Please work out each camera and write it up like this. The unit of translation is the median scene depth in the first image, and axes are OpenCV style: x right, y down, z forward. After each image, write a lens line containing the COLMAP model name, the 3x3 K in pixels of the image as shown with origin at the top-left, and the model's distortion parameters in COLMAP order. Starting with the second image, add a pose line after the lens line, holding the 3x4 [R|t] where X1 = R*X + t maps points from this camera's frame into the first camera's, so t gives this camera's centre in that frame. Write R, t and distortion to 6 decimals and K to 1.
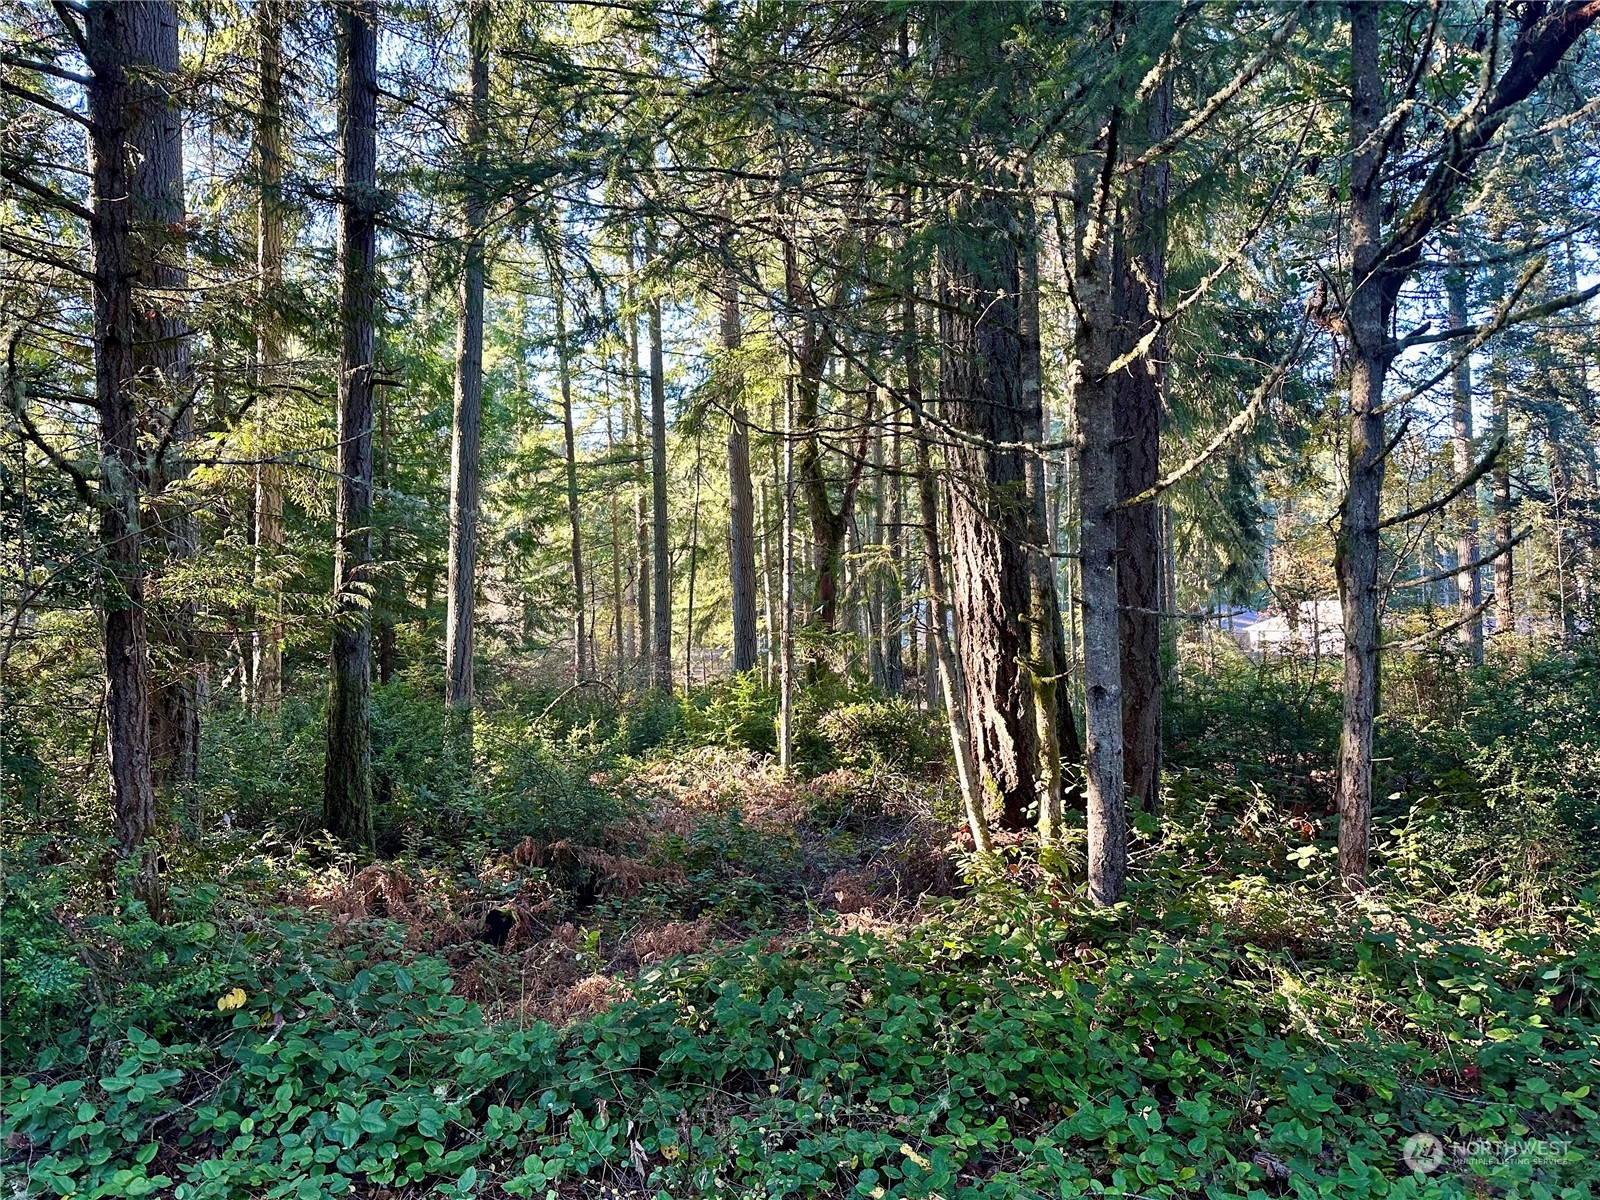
lens RADIAL K [[1106.7, 0, 804.8], [0, 1106.7, 591.6], [0, 0, 1]] dist [0.065364, -0.073451]
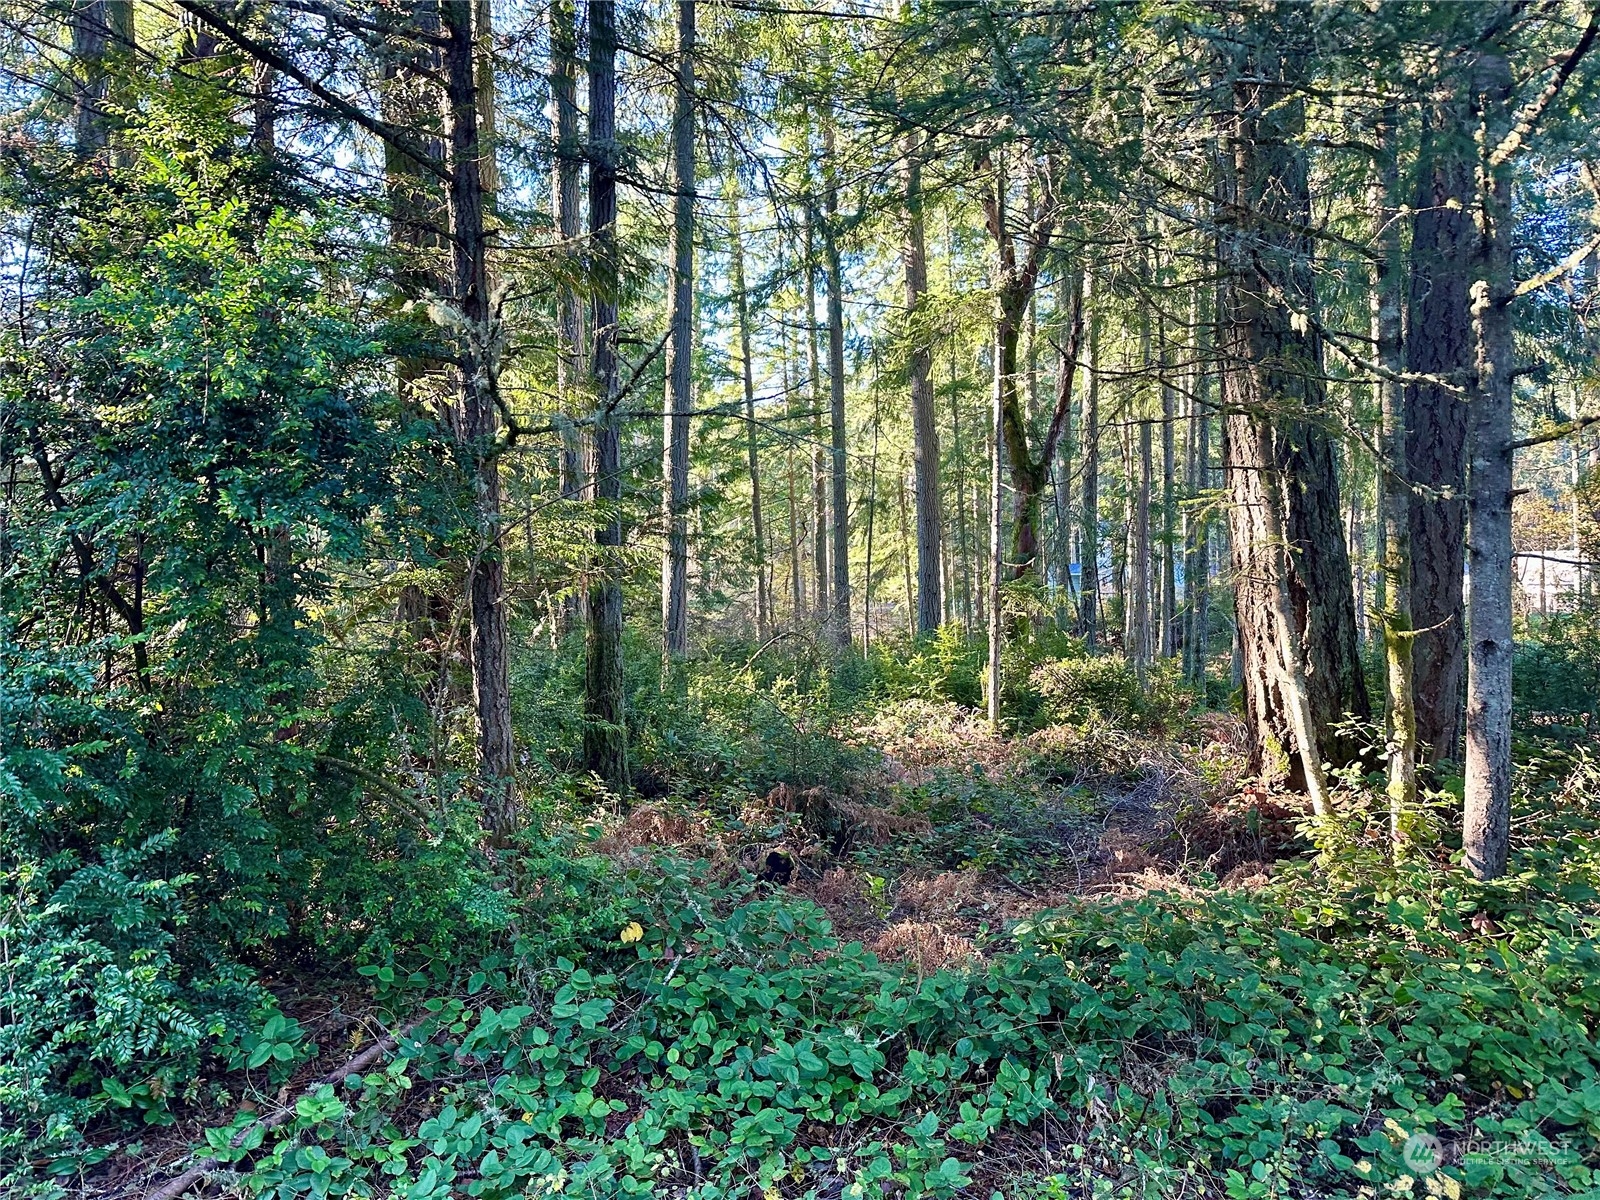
lens RADIAL K [[1106.7, 0, 811.5], [0, 1106.7, 599.2], [0, 0, 1]] dist [0.065364, -0.073451]
pose [[0.990878, 0.001340, -0.134754, -0.101478], [0.005162, 0.998839, 0.047892, 0.002387], [0.134662, -0.048151, 0.989721, 0.006297]]
